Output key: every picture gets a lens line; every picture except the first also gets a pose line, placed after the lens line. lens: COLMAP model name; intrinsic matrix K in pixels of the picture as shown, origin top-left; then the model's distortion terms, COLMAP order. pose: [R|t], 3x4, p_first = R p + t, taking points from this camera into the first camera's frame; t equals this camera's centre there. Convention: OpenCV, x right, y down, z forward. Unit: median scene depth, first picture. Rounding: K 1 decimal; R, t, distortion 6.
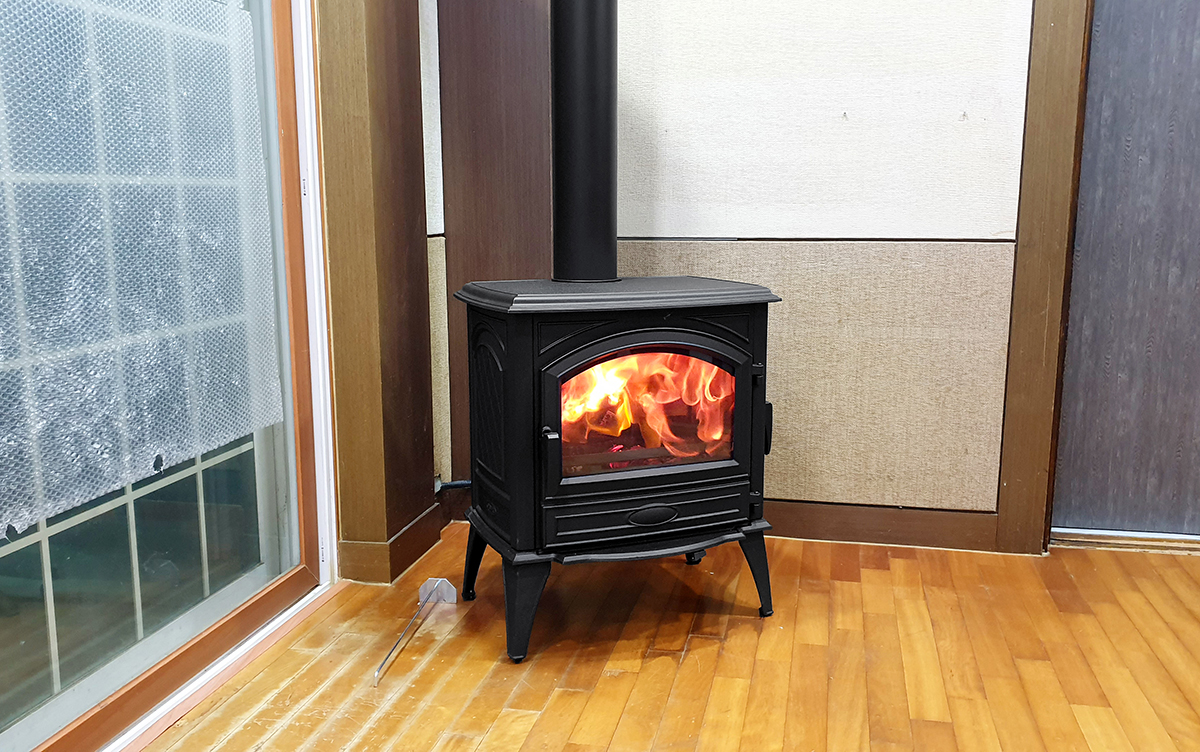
lens RADIAL K [[1089.2, 0, 584.3], [0, 1089.2, 388.0], [0, 0, 1]] dist [0.066543, -0.028554]
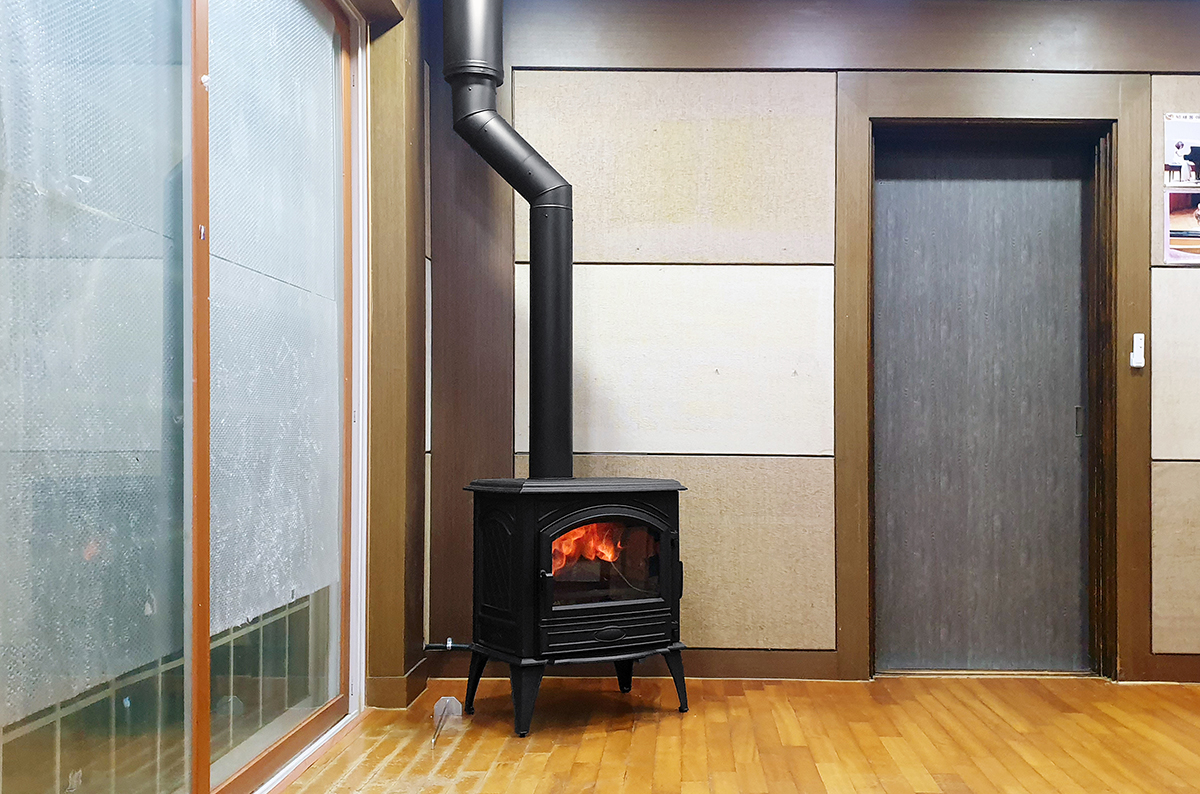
lens RADIAL K [[1272.6, 0, 588.5], [0, 1272.6, 422.7], [0, 0, 1]] dist [0.104460, 0.000000]
pose [[0.988129, 0.003230, 0.153590, -0.217431], [0.026051, 0.981777, -0.188243, 0.149720], [-0.151399, 0.190010, 0.970038, -0.682981]]
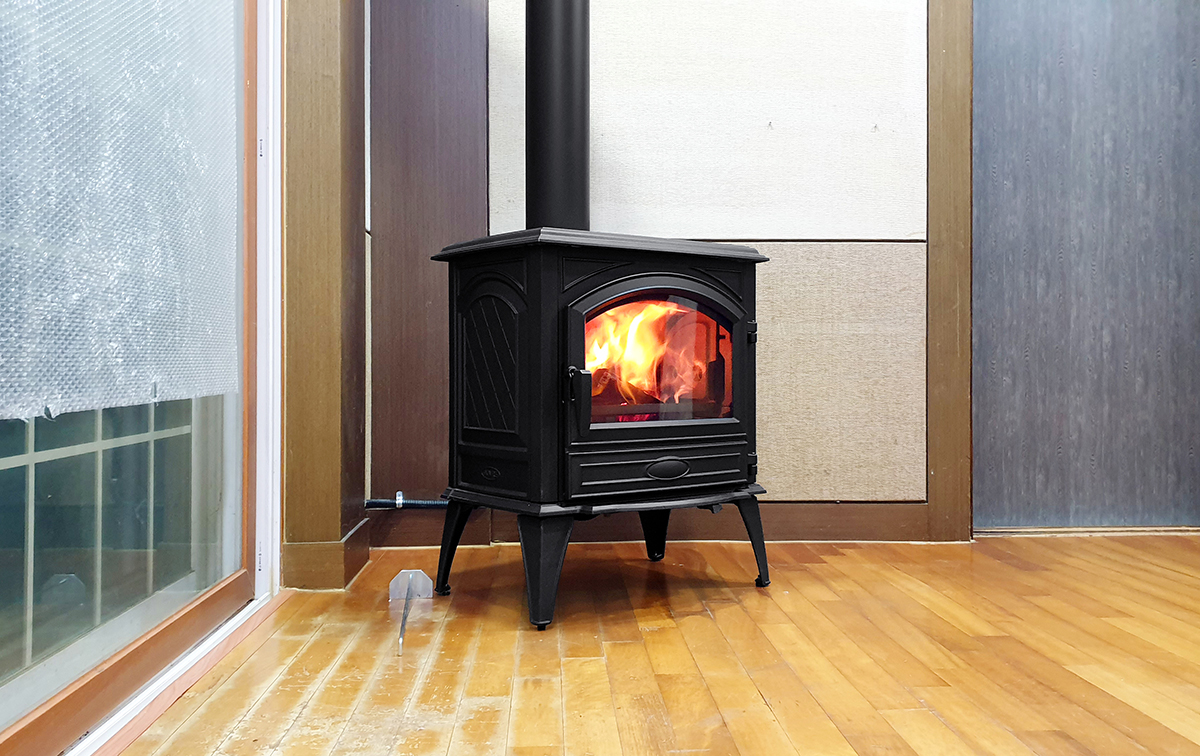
lens RADIAL K [[1089.2, 0, 569.8], [0, 1089.2, 358.9], [0, 0, 1]] dist [0.066543, -0.028554]
pose [[0.969588, 0.002808, 0.244727, -0.237952], [0.041467, 0.983593, -0.175574, 0.173905], [-0.241204, 0.180382, 0.953563, 0.084545]]
